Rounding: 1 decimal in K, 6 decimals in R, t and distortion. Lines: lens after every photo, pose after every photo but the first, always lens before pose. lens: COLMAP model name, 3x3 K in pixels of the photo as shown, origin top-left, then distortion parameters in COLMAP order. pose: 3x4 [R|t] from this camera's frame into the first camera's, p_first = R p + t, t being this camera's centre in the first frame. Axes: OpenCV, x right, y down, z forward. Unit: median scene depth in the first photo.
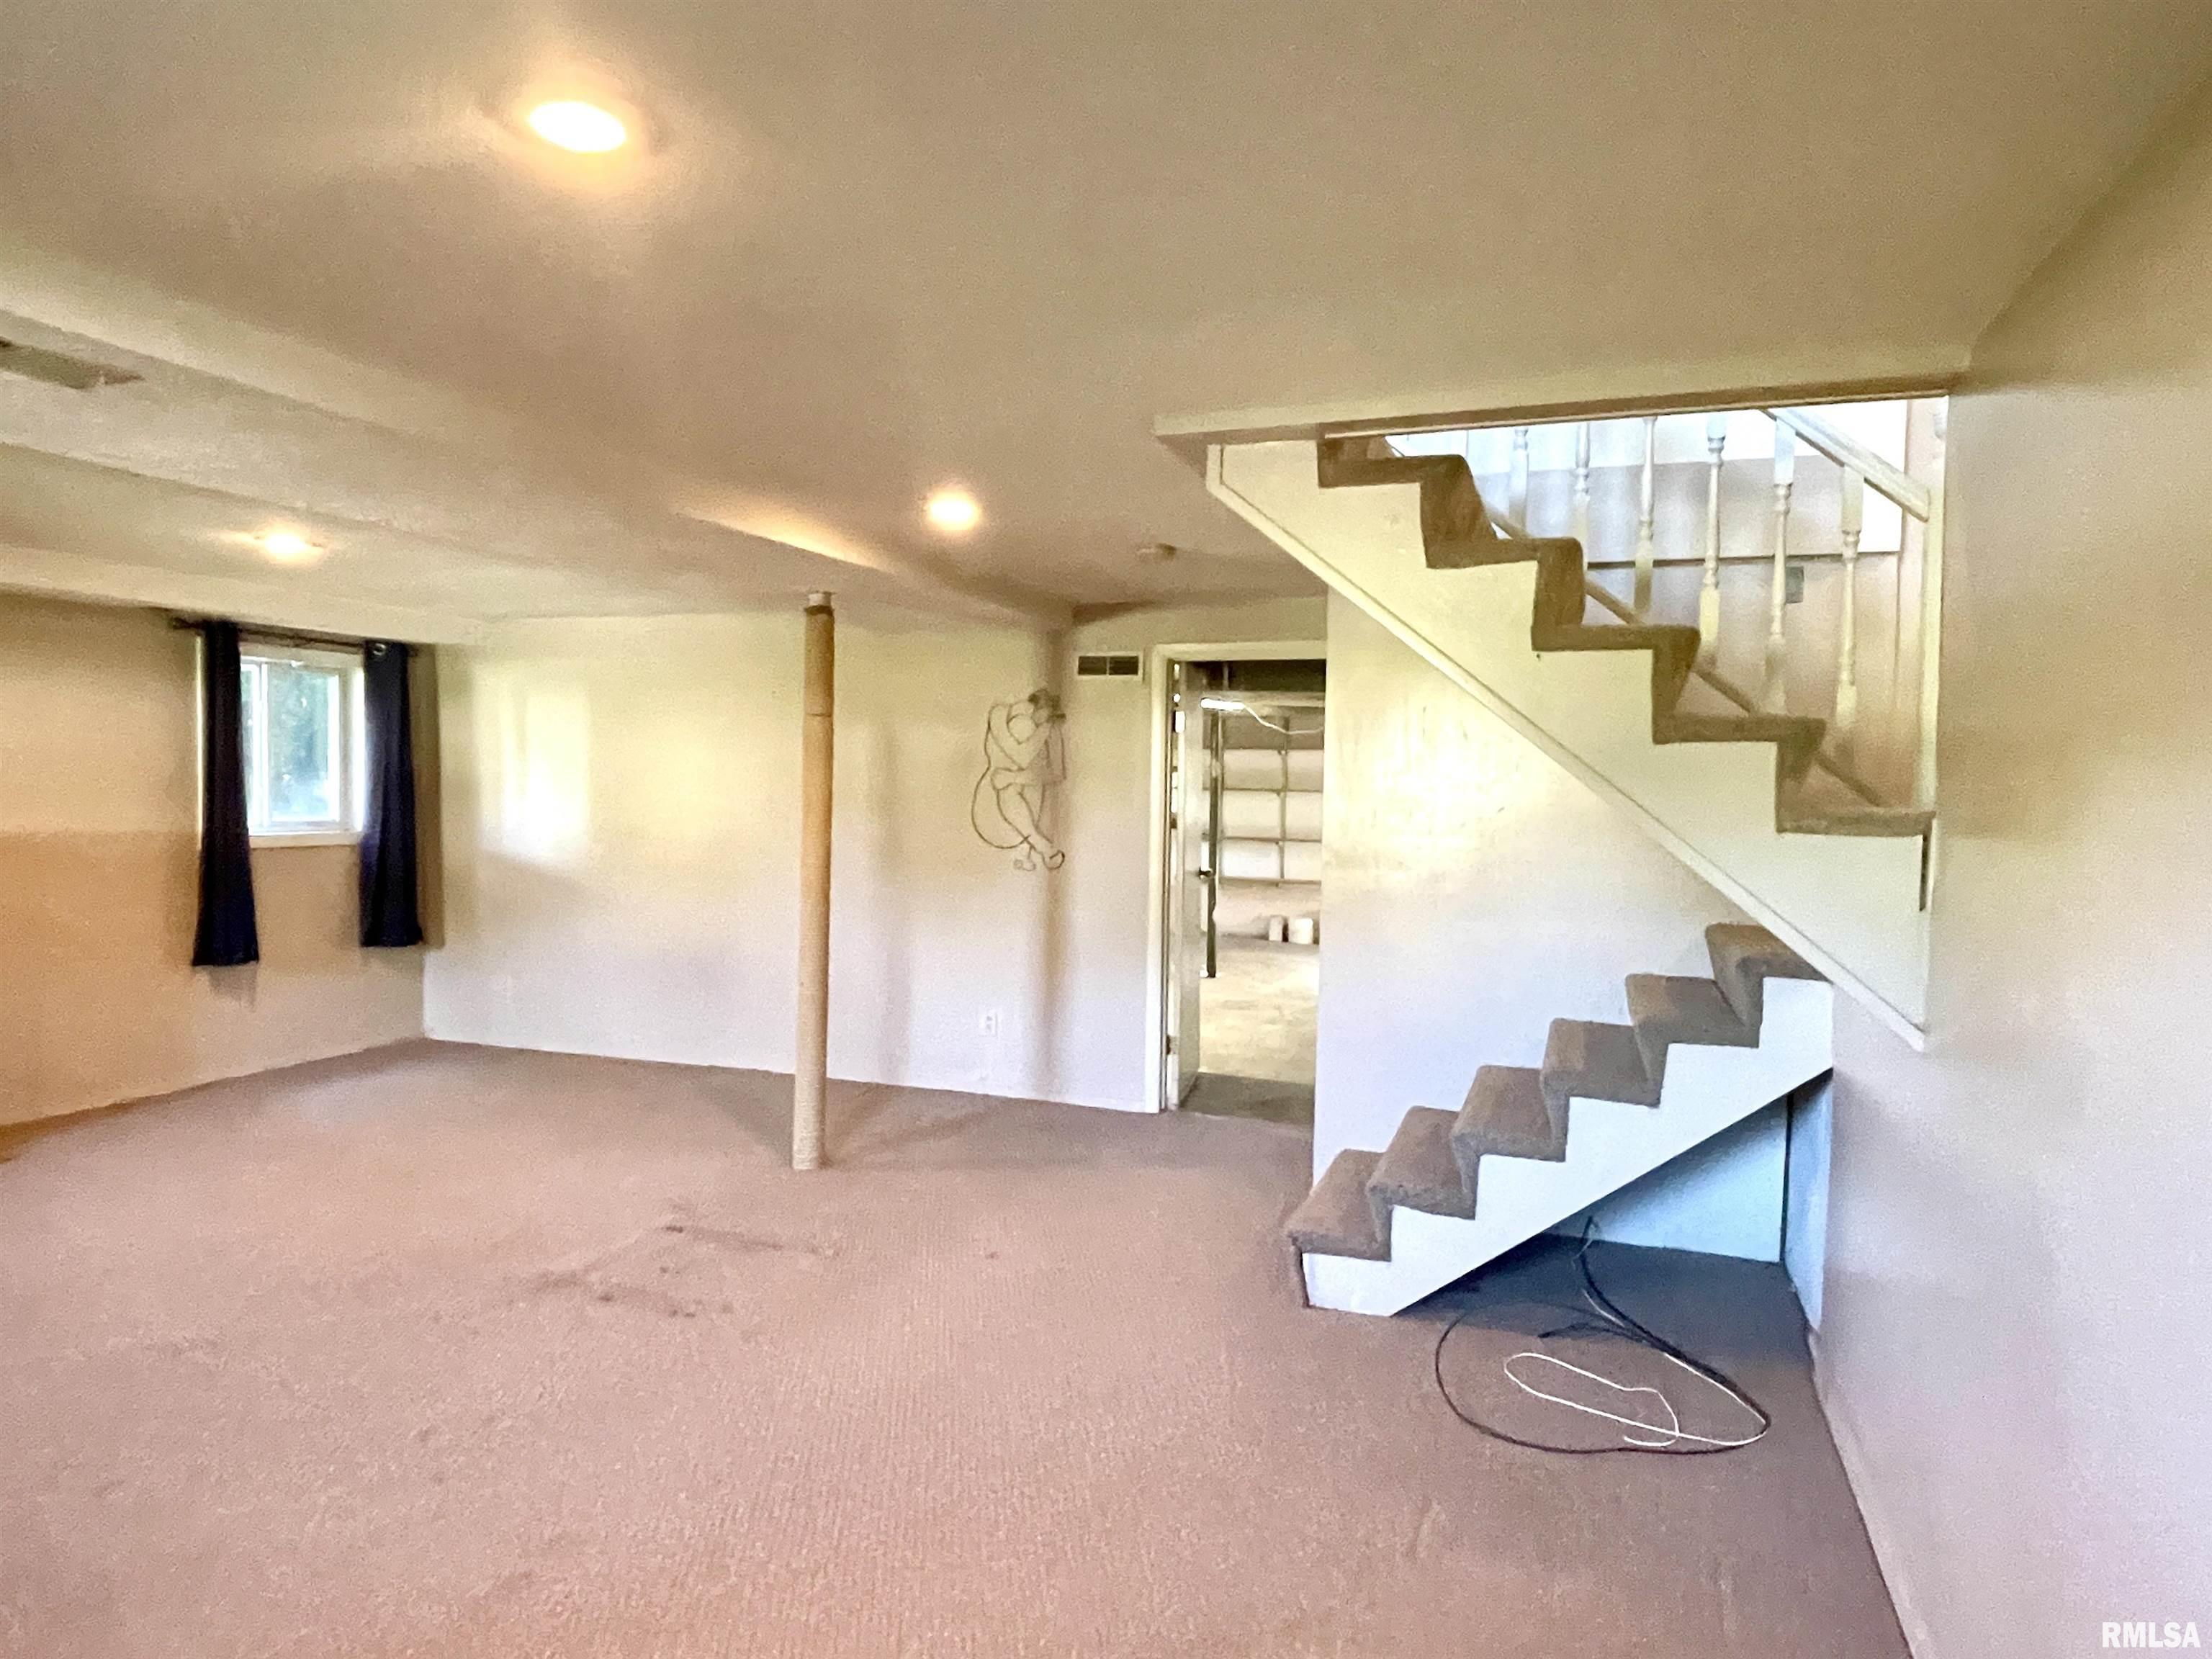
lens RADIAL K [[1339.7, 0, 1106.0], [0, 1339.7, 829.5], [0, 0, 1]] dist [0.002684, -0.001405]
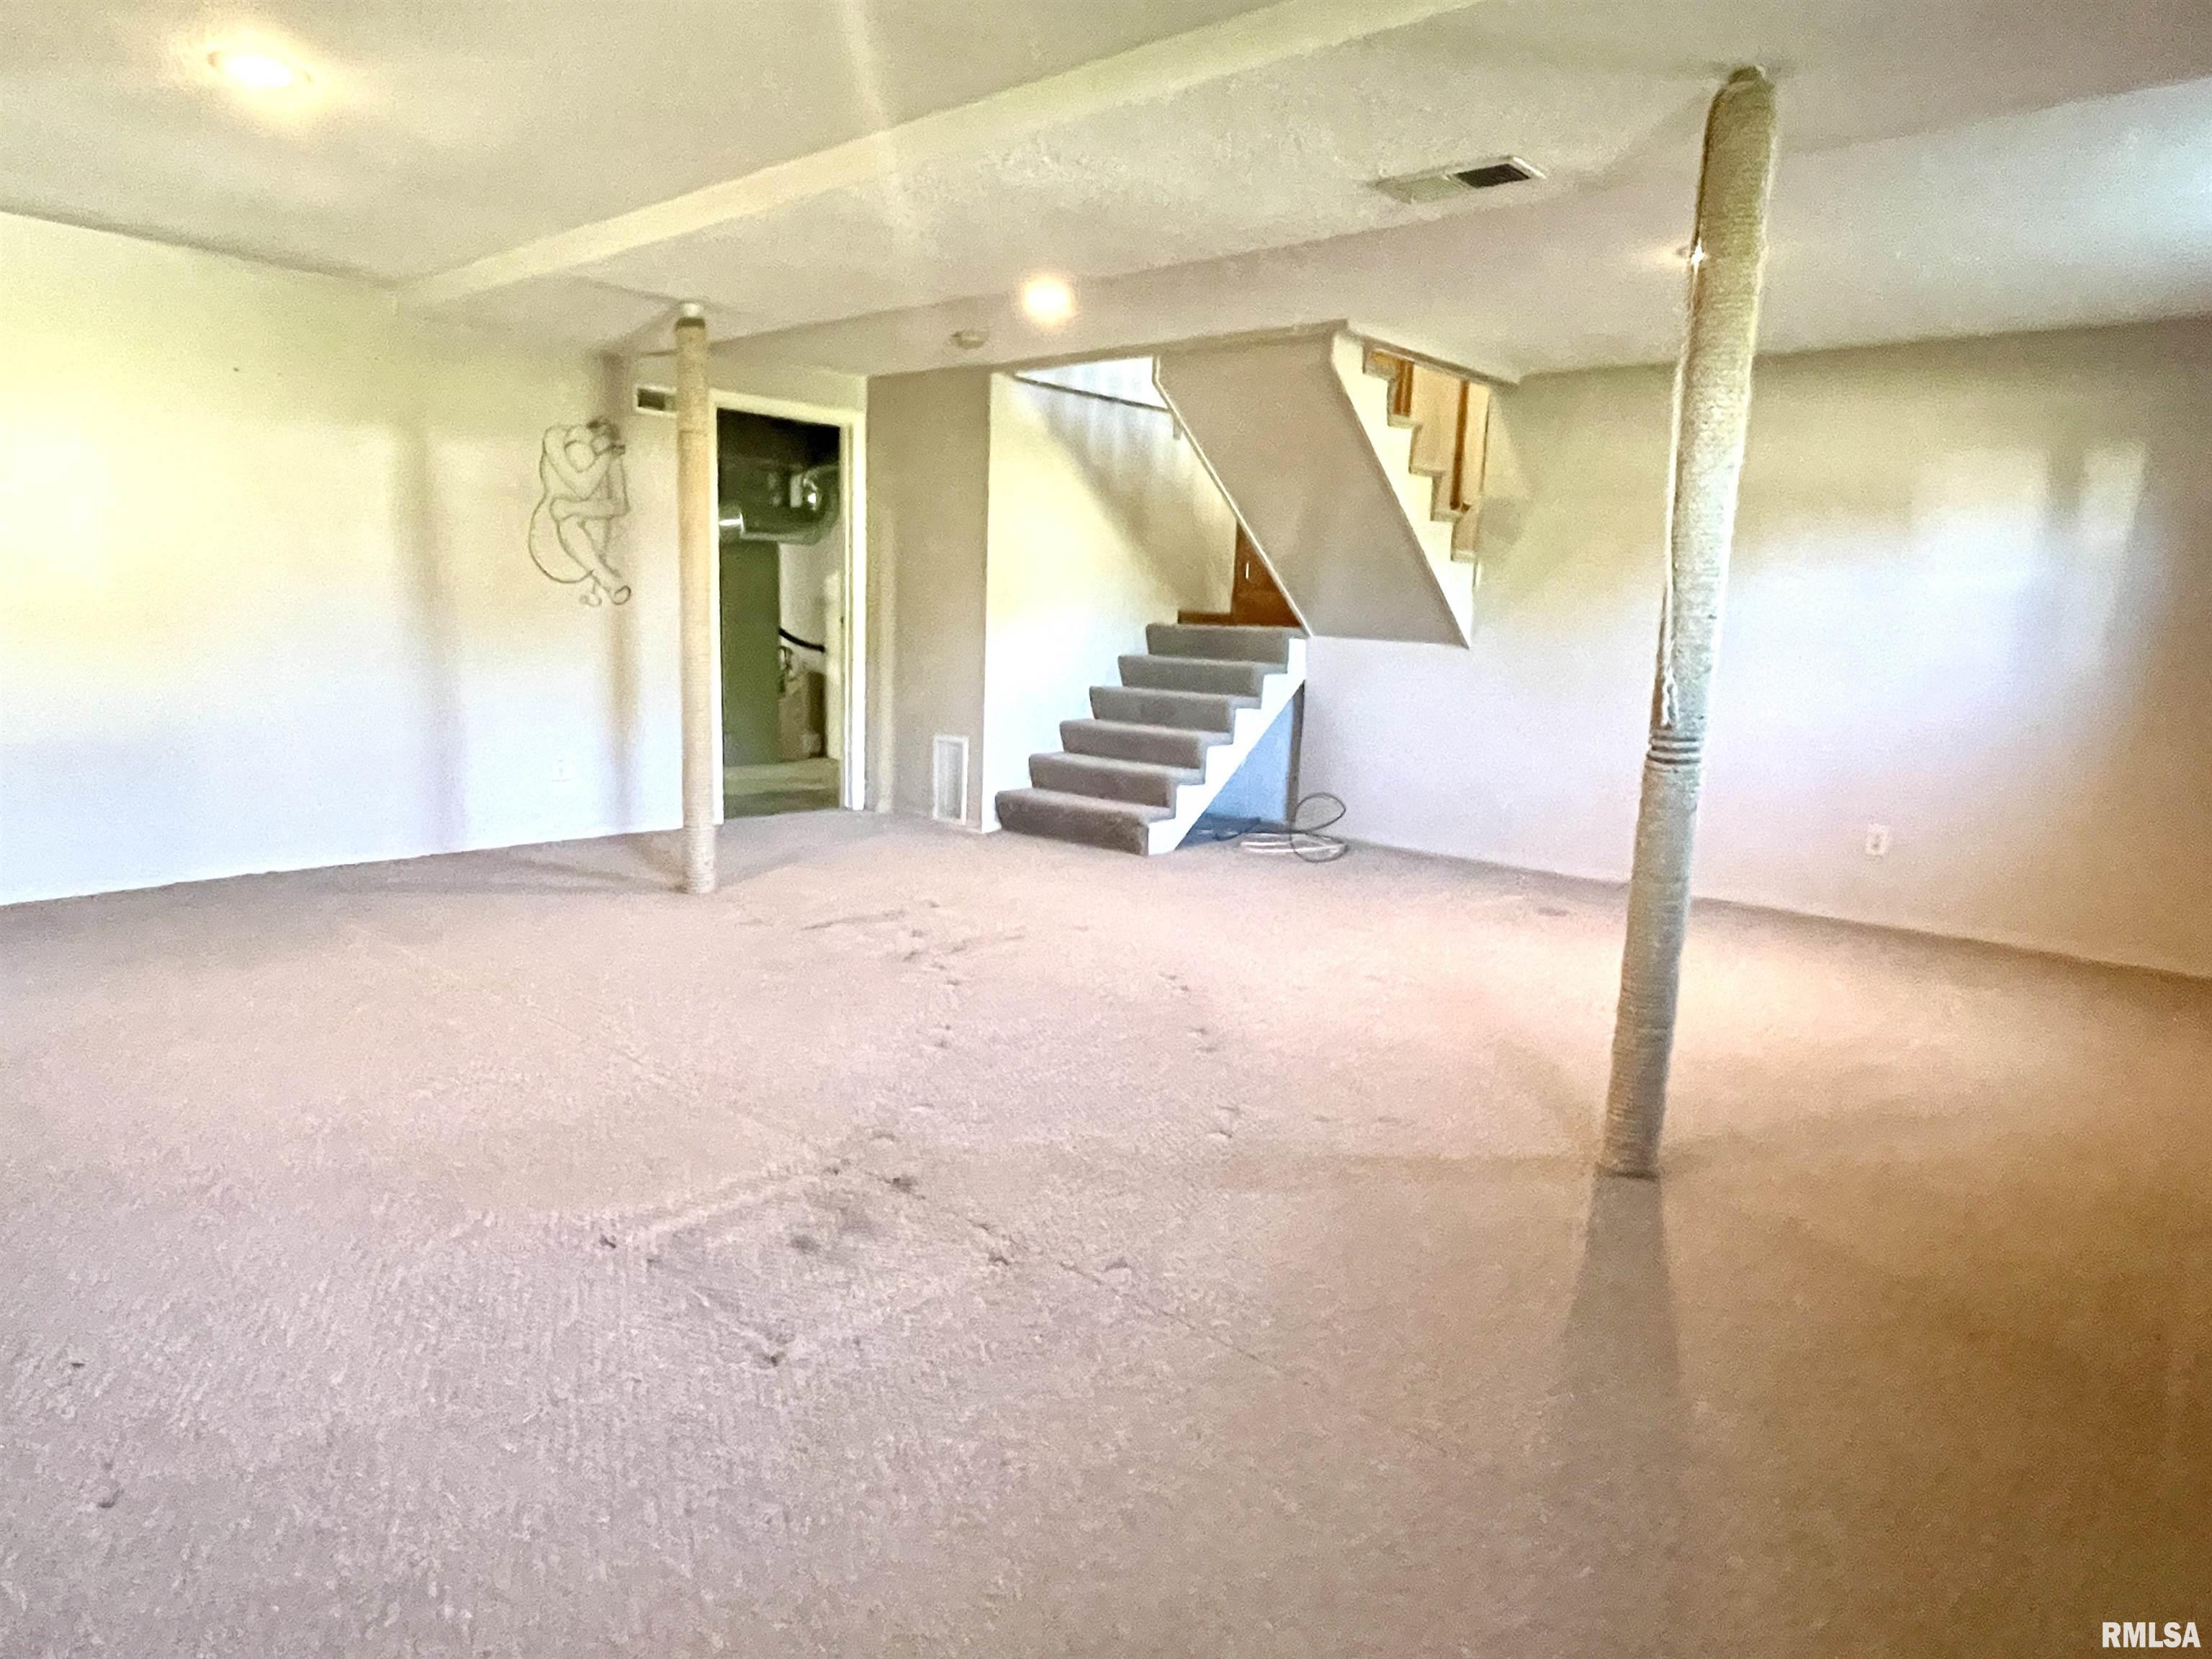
lens RADIAL K [[1339.7, 0, 1106.0], [0, 1339.7, 829.5], [0, 0, 1]] dist [0.002684, -0.001405]
pose [[0.375159, -0.153271, 0.914201, -0.847315], [0.004074, 0.986498, 0.163720, 0.033663], [-0.926952, -0.057697, 0.370718, 0.279227]]
